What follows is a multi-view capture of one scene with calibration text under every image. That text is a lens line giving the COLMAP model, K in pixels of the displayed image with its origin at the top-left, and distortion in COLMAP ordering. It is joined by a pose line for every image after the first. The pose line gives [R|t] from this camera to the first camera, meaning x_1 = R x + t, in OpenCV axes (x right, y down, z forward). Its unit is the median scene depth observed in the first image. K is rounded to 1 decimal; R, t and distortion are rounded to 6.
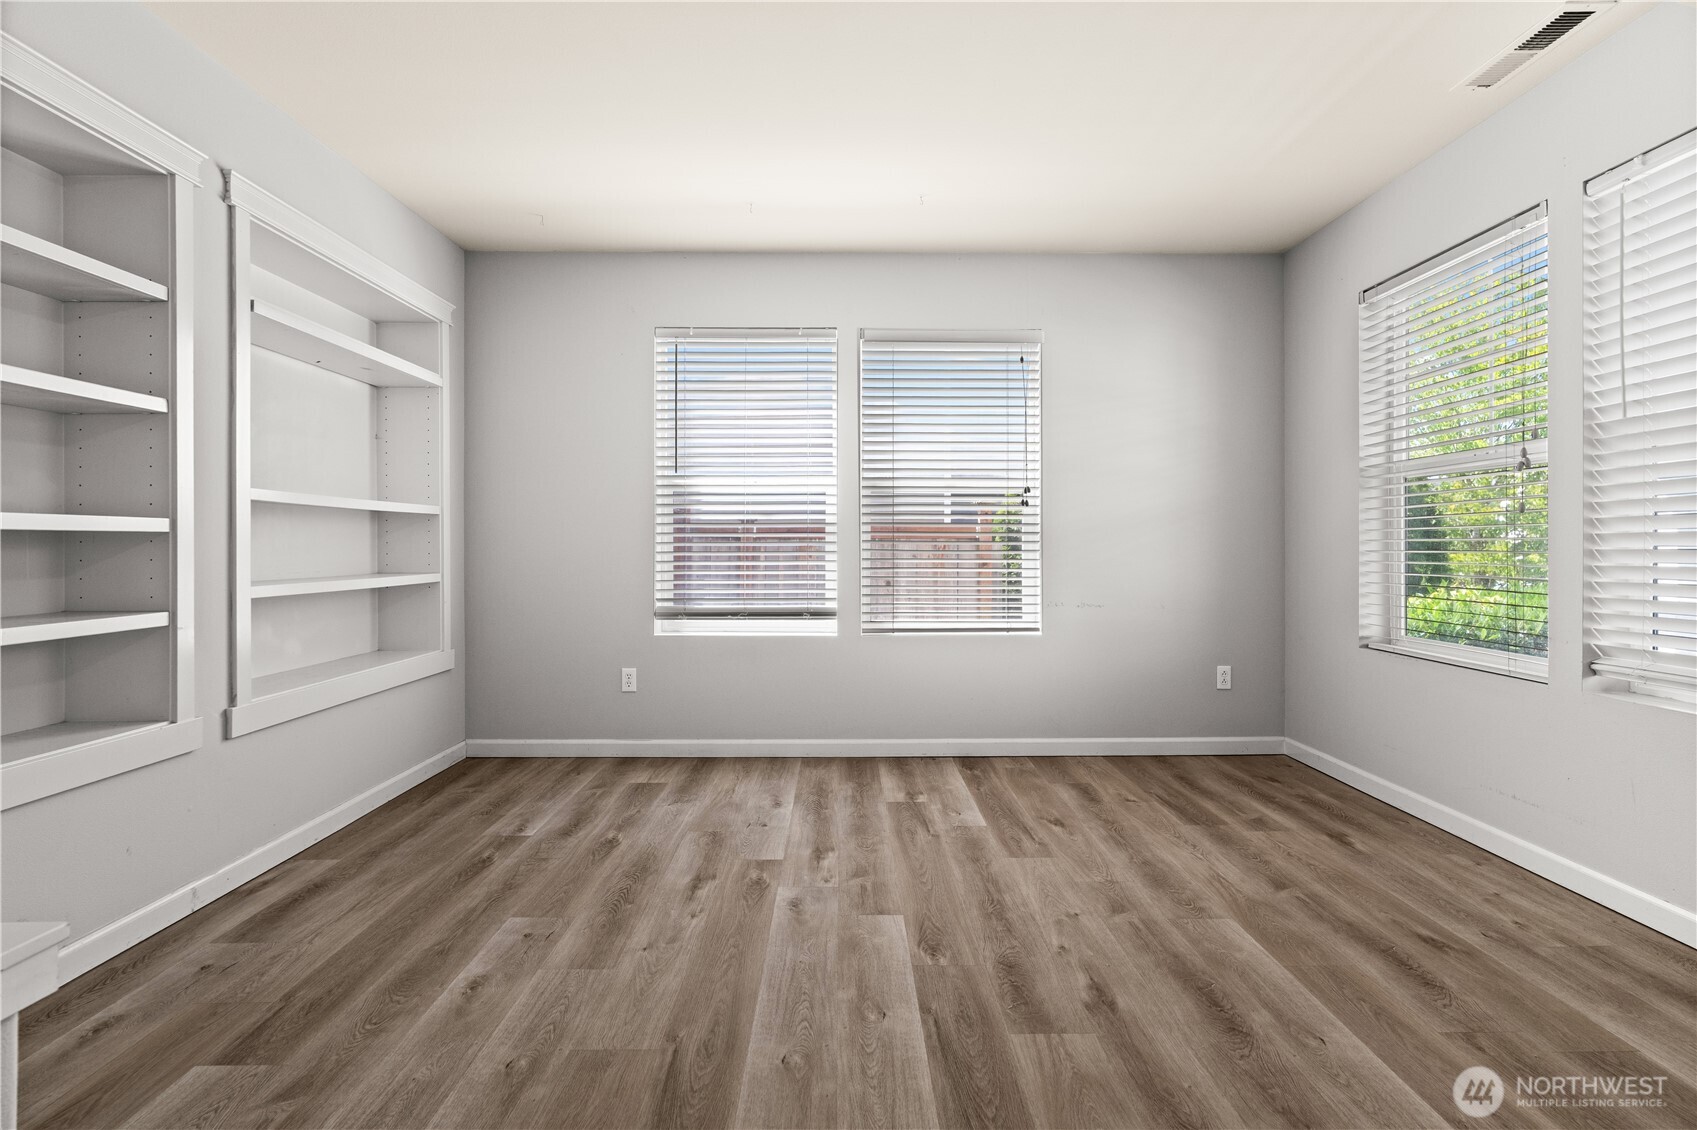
lens RADIAL K [[771.5, 0, 847.3], [0, 771.5, 556.0], [0, 0, 1]] dist [-0.002649, 0.001744]
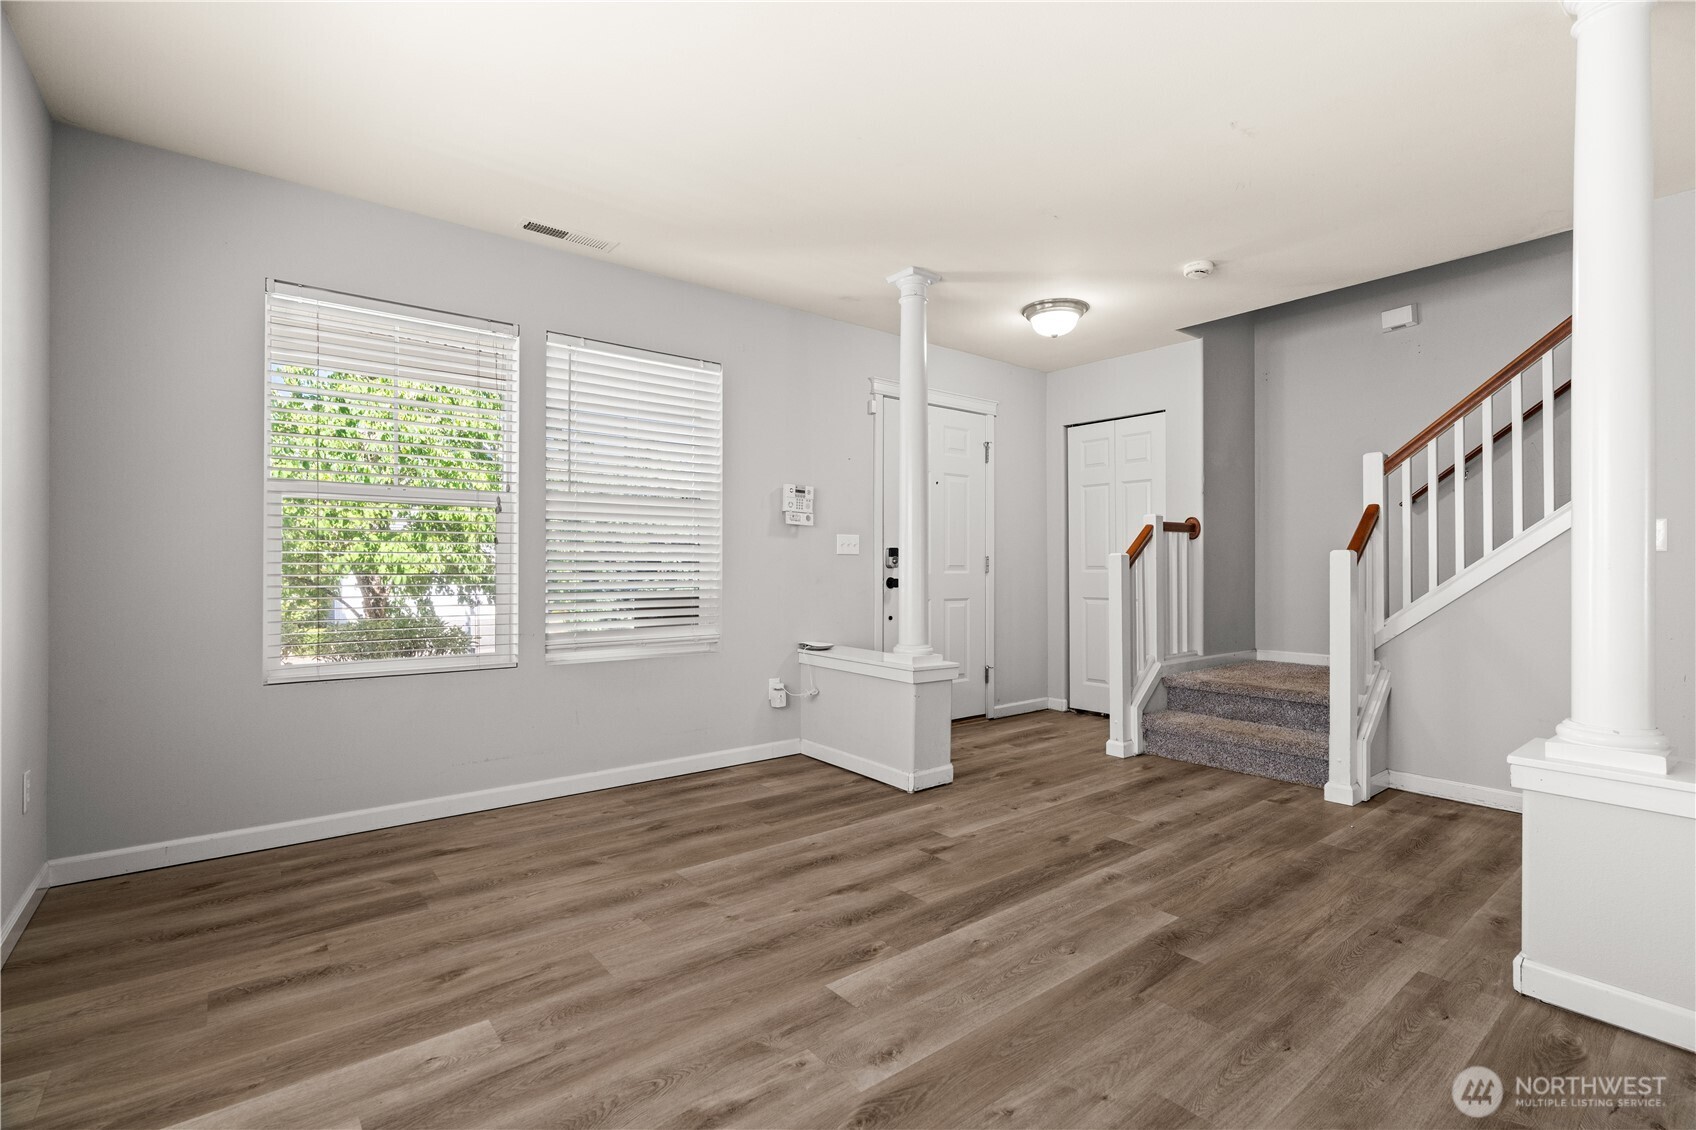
lens RADIAL K [[771.0, 0, 846.4], [0, 771.0, 565.4], [0, 0, 1]] dist [-0.002649, 0.001744]
pose [[-0.609367, 0.003986, 0.792878, -0.636244], [0.007242, 0.999974, 0.000538, -0.021763], [-0.792855, 0.006070, -0.609380, 1.481003]]
